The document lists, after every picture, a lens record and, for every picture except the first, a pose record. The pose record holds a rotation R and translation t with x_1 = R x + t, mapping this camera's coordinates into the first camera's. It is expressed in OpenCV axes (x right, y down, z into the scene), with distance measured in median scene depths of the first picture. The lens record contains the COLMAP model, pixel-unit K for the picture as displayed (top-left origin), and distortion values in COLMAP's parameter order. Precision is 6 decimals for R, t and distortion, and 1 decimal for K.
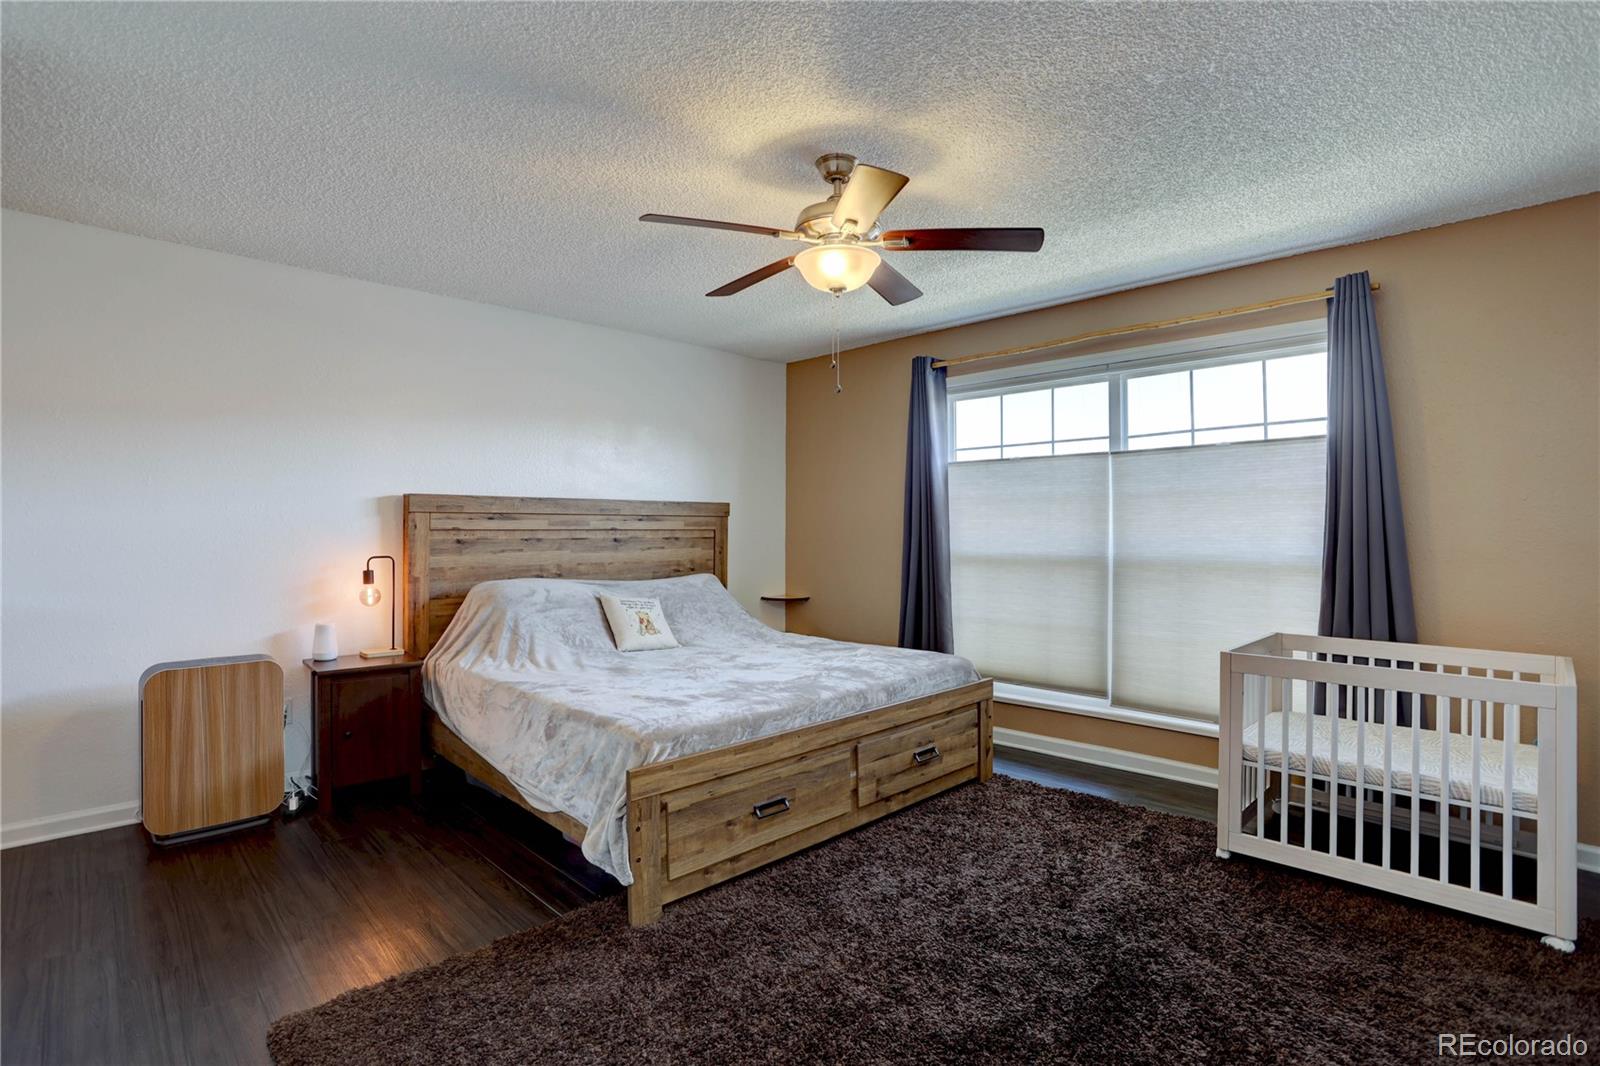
lens RADIAL K [[775.9, 0, 809.0], [0, 775.9, 533.0], [0, 0, 1]] dist [-0.059678, 0.000092]
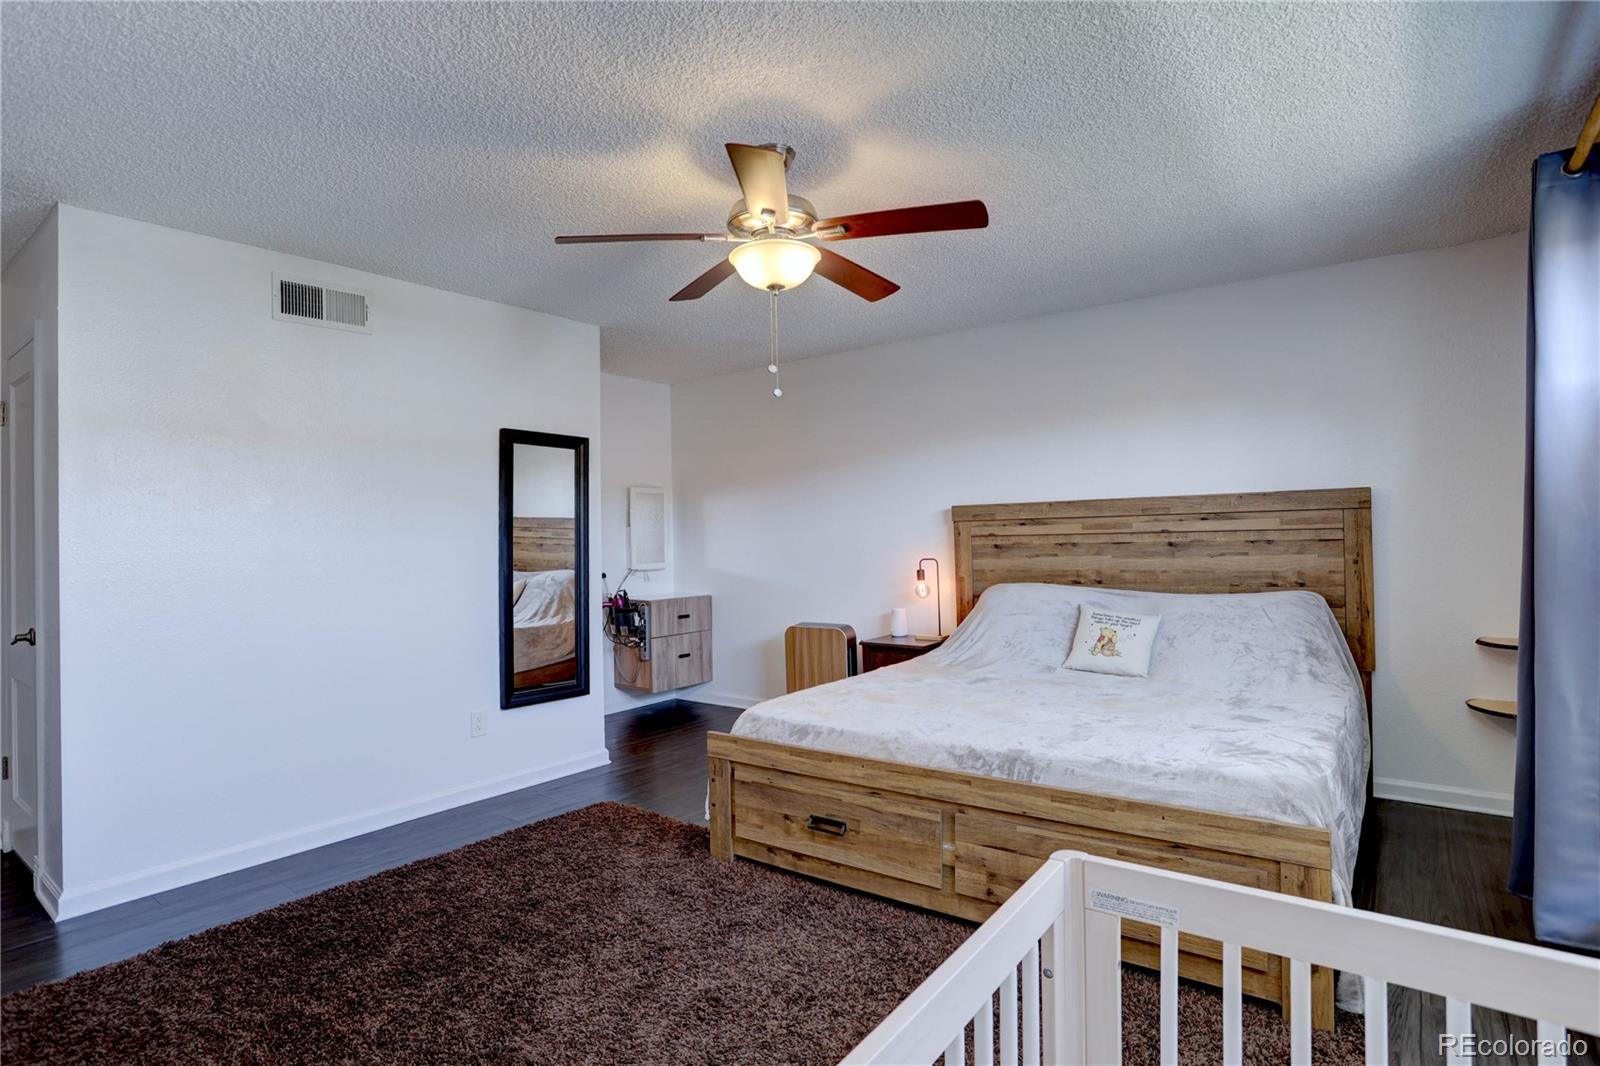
lens RADIAL K [[798.4, 0, 800.0], [0, 798.4, 533.0], [0, 0, 1]] dist [-0.065367, 0.000210]
pose [[0.145619, -0.010792, -0.989282, 0.647131], [0.016988, 0.999820, -0.008406, -0.003296], [0.989195, -0.015581, 0.145776, 0.568570]]
